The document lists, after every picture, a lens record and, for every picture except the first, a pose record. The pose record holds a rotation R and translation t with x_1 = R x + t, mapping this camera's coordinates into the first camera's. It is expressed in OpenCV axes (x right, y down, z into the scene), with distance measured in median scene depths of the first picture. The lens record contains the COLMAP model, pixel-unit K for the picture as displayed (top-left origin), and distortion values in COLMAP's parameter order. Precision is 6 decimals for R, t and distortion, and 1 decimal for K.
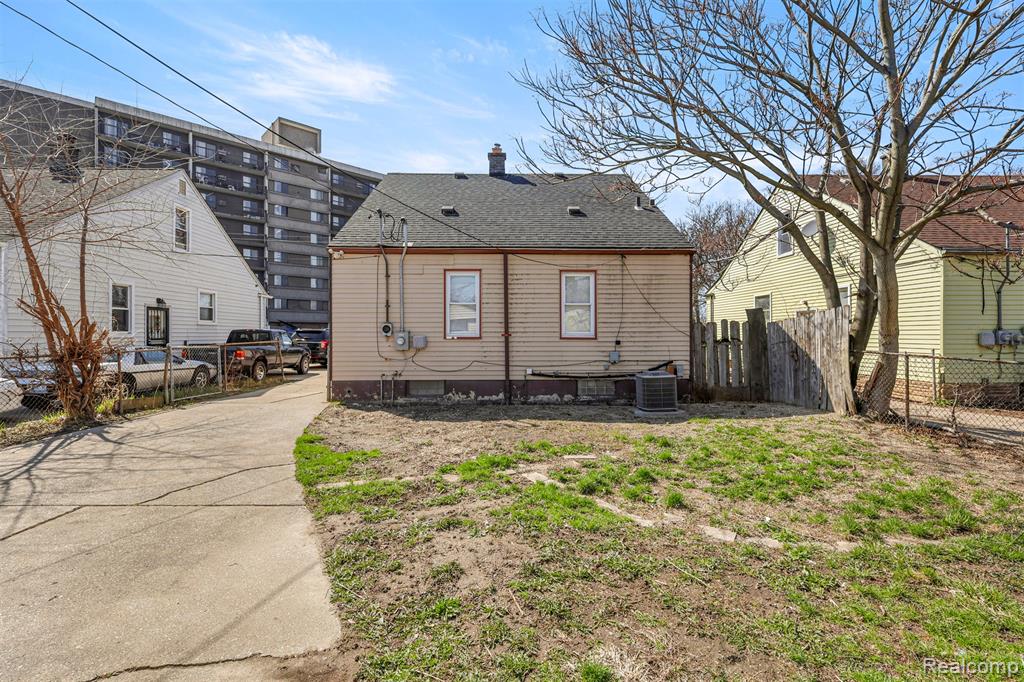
lens RADIAL K [[444.8, 0, 511.7], [0, 444.8, 337.0], [0, 0, 1]] dist [0.000747, 0.000470]
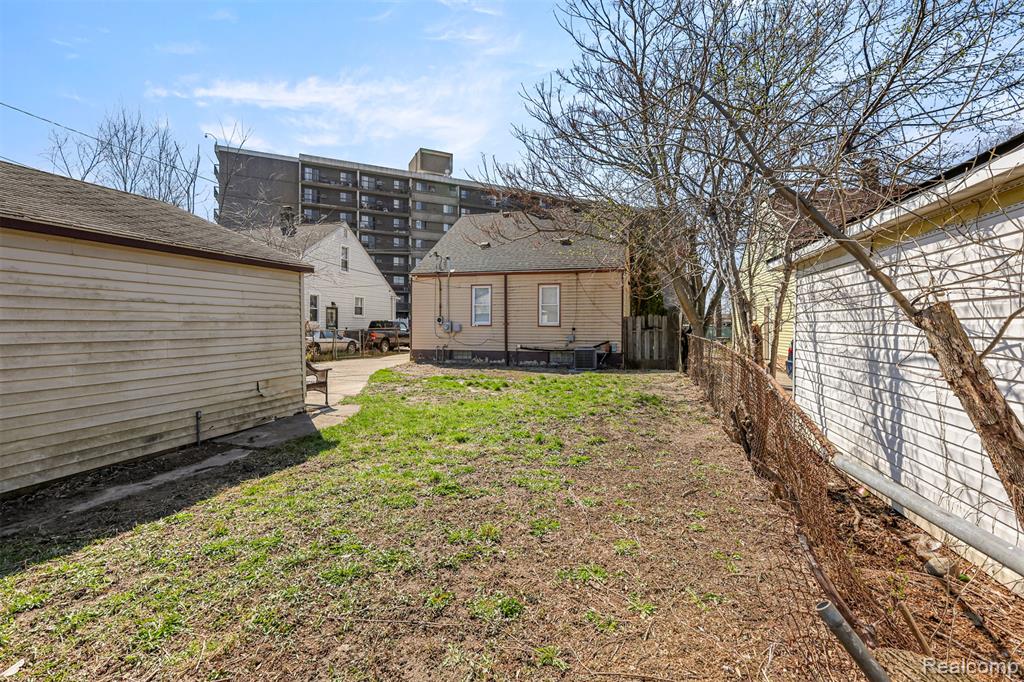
lens RADIAL K [[444.8, 0, 513.8], [0, 444.8, 336.0], [0, 0, 1]] dist [0.000747, 0.000470]
pose [[0.955452, 0.012222, -0.294893, 0.364367], [-0.007758, 0.999837, 0.016302, 0.009549], [0.295044, -0.013288, 0.955391, -0.412163]]
